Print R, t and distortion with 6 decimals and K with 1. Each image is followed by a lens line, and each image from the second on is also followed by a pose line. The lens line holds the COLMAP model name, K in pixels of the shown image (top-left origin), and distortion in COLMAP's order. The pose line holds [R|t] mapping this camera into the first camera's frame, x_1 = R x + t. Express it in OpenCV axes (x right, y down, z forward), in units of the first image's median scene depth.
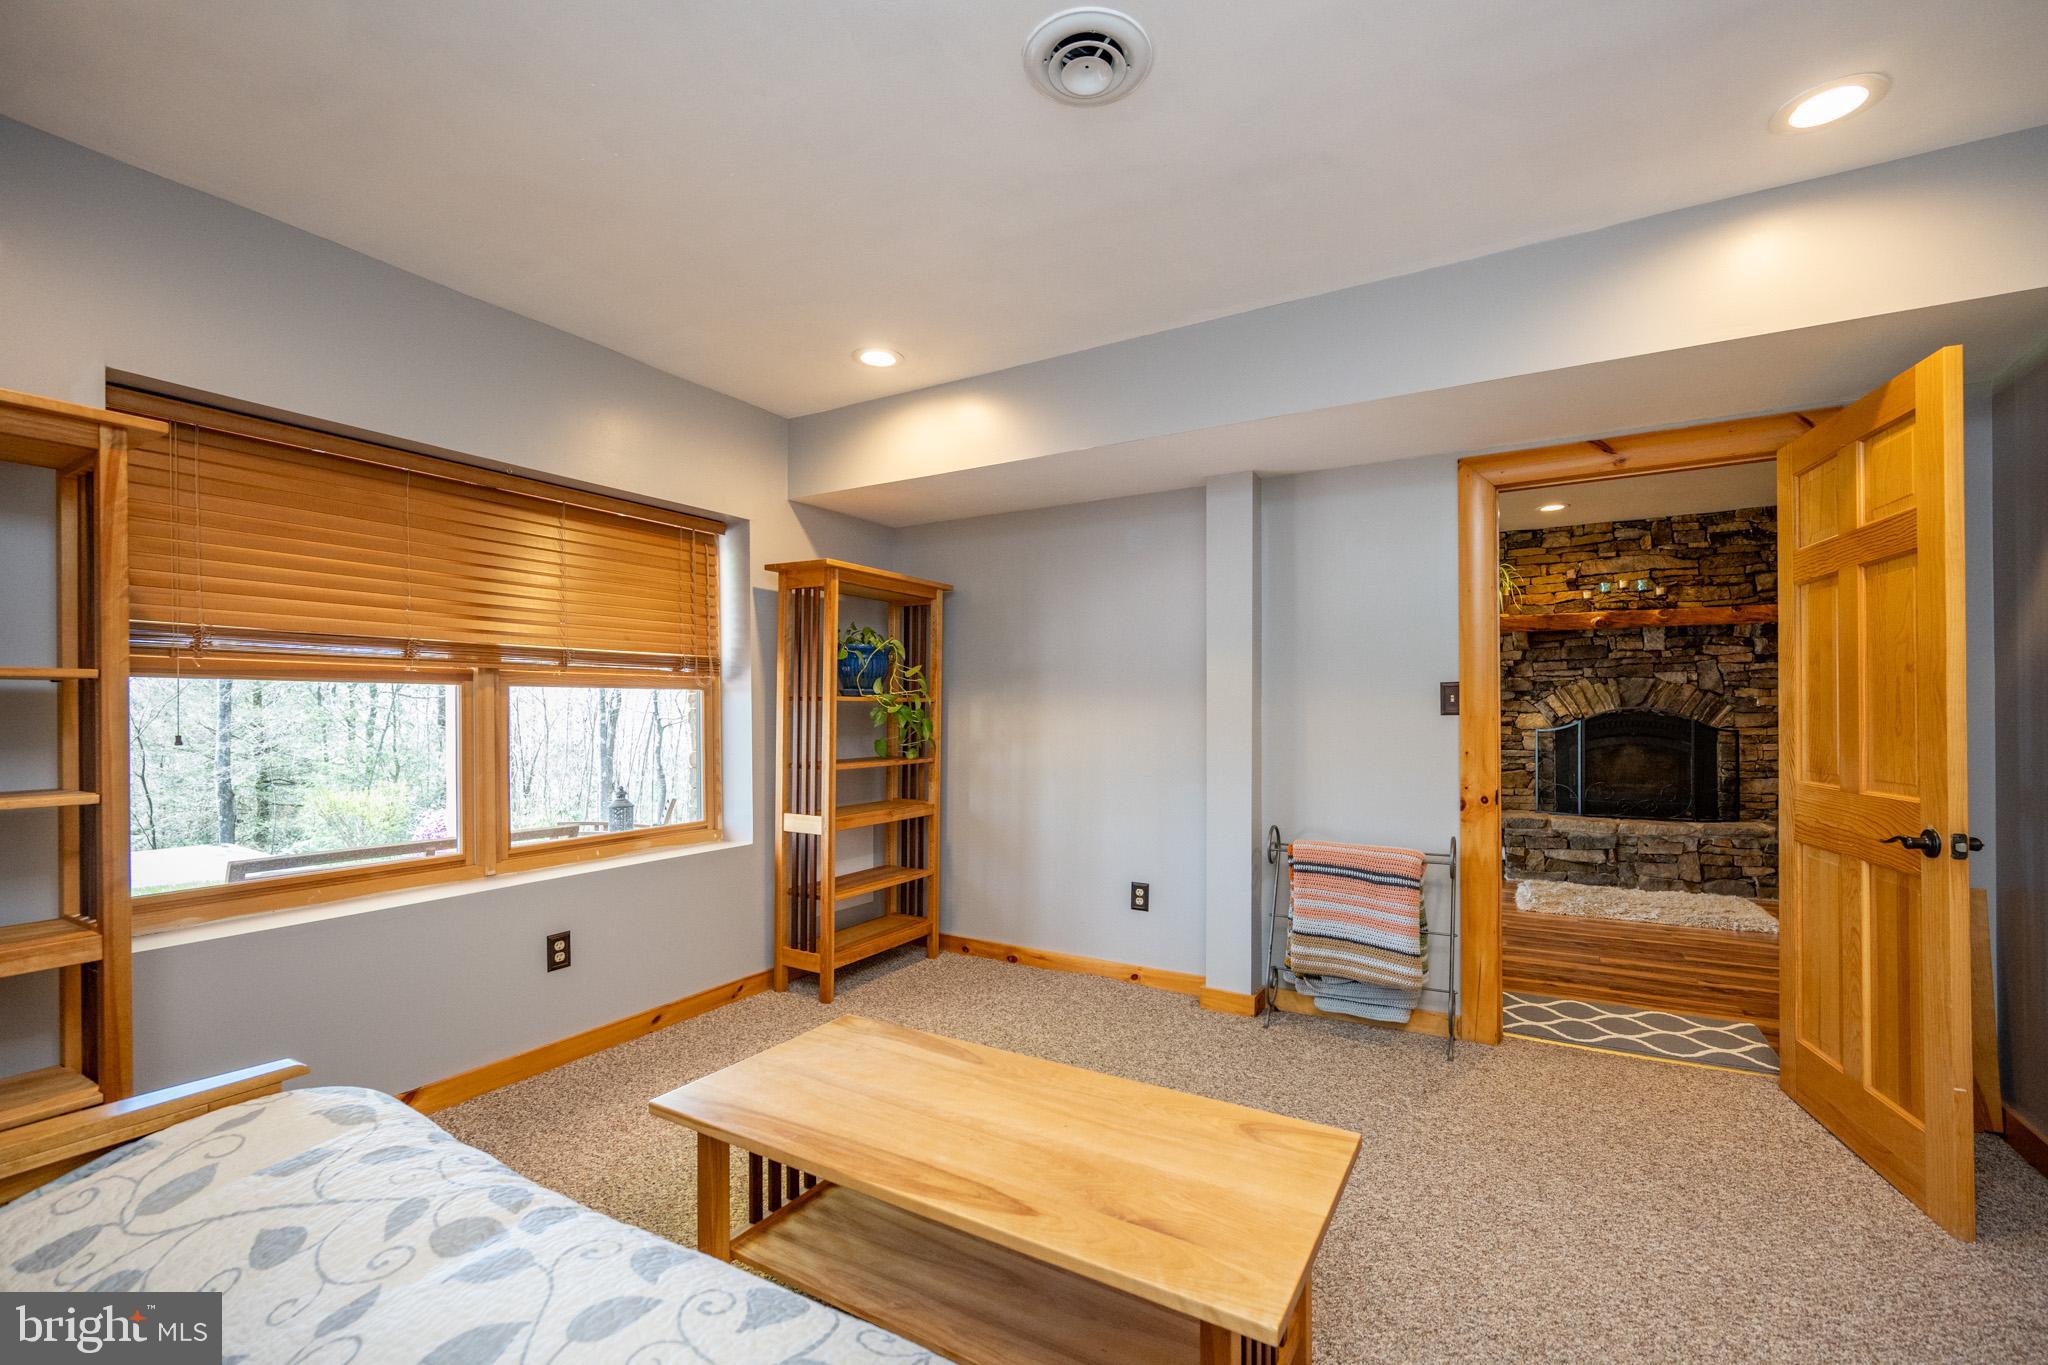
lens RADIAL K [[834.9, 0, 1083.4], [0, 834.9, 701.6], [0, 0, 1]] dist [-0.002541, 0.000263]
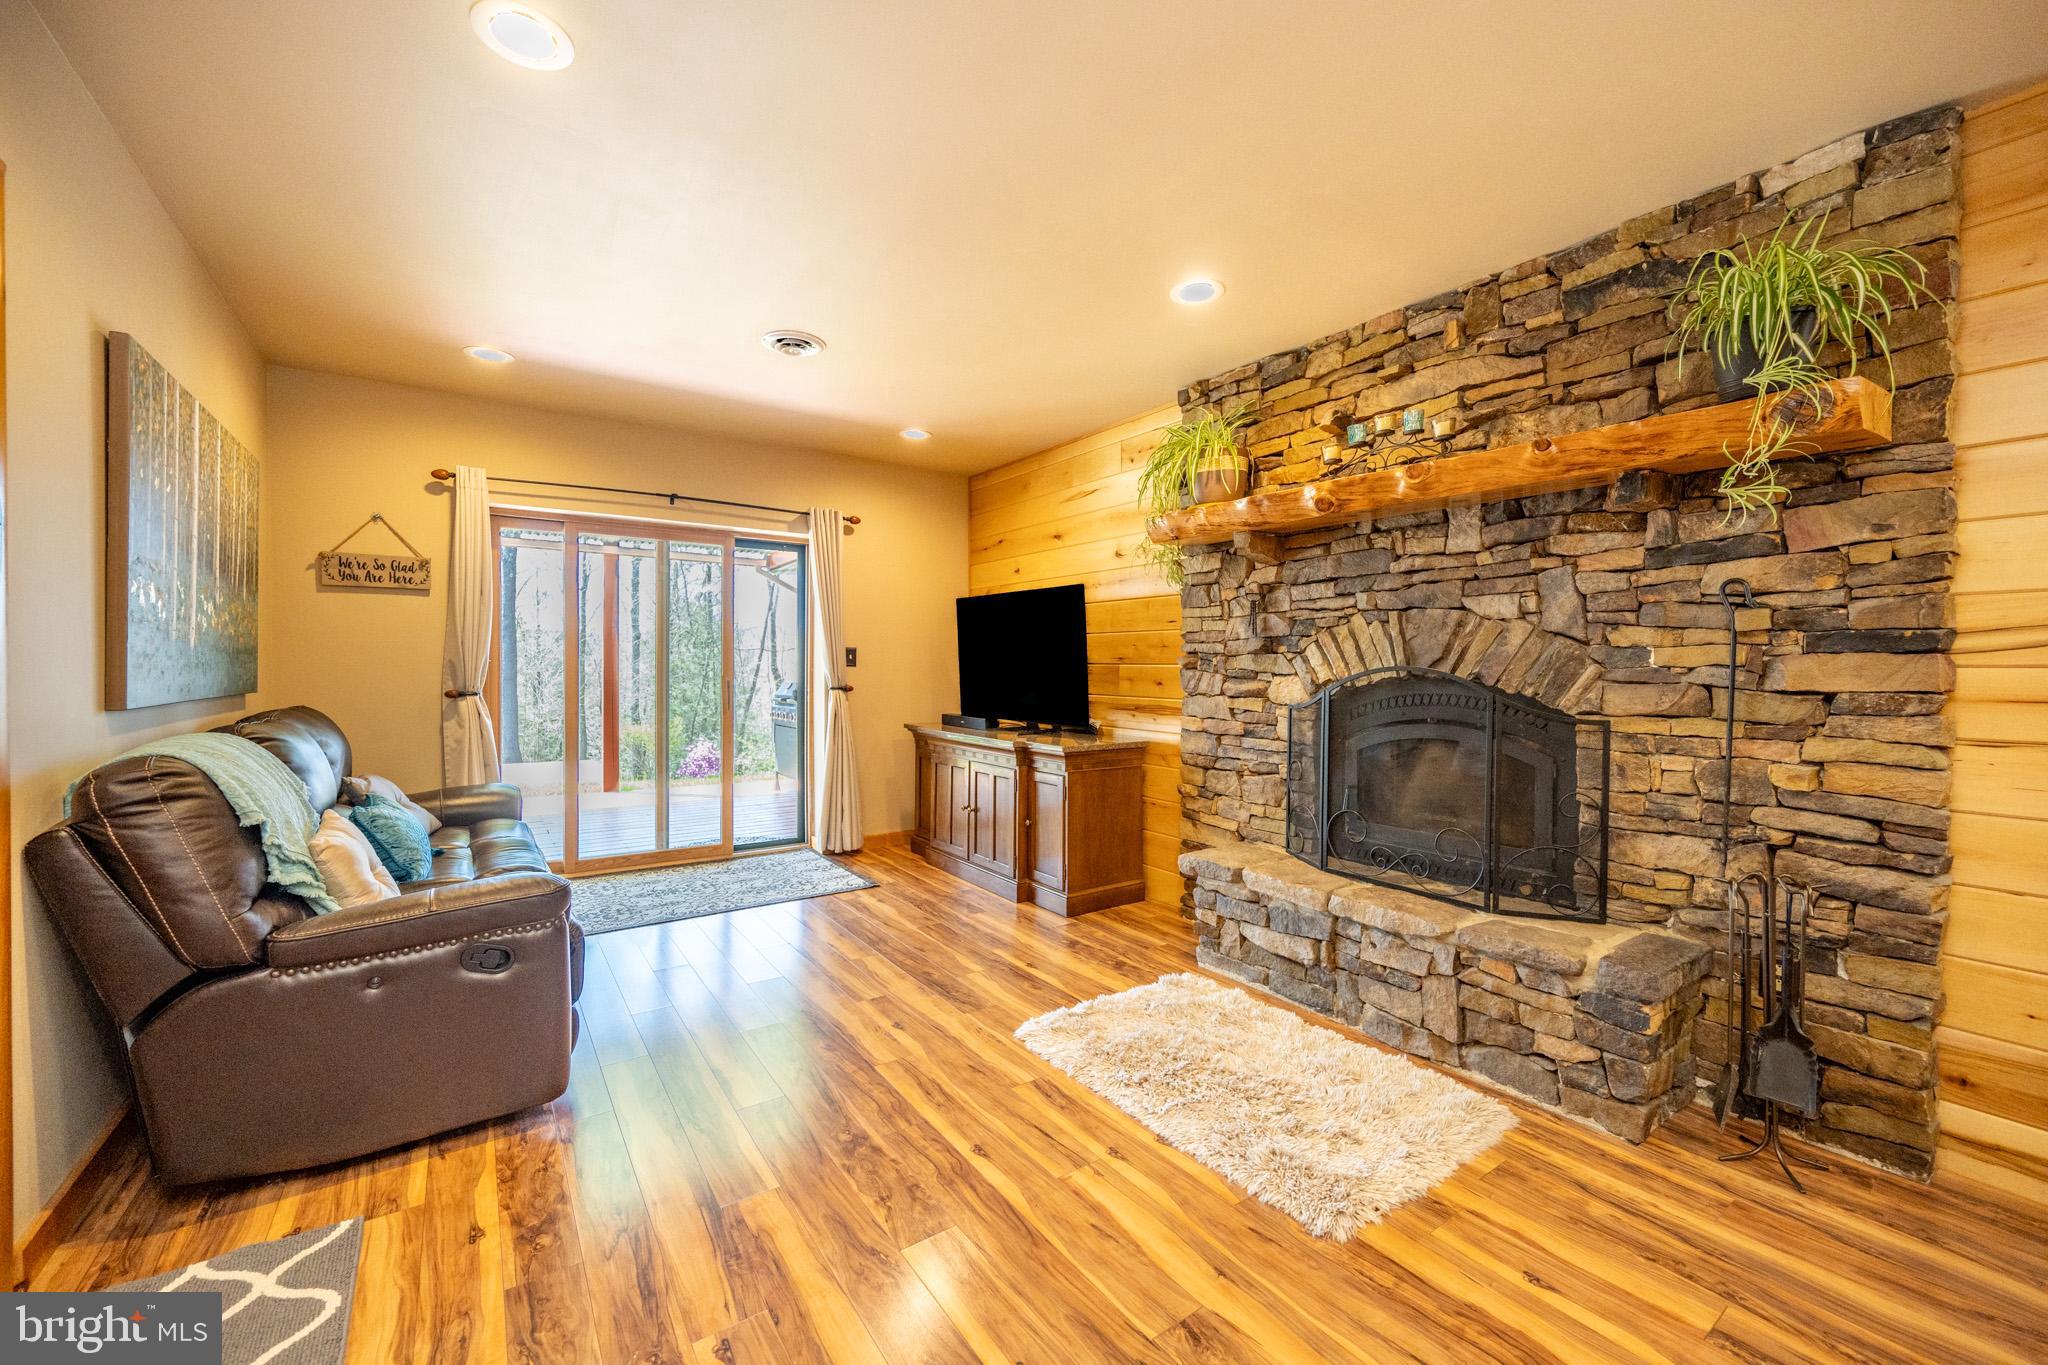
lens RADIAL K [[834.9, 0, 1062.7], [0, 834.9, 669.2], [0, 0, 1]] dist [-0.002541, 0.000263]
pose [[0.902822, 0.010047, -0.429896, 0.699472], [-0.001016, 0.999774, 0.021232, -0.002735], [0.430012, -0.018732, 0.902629, 0.460997]]
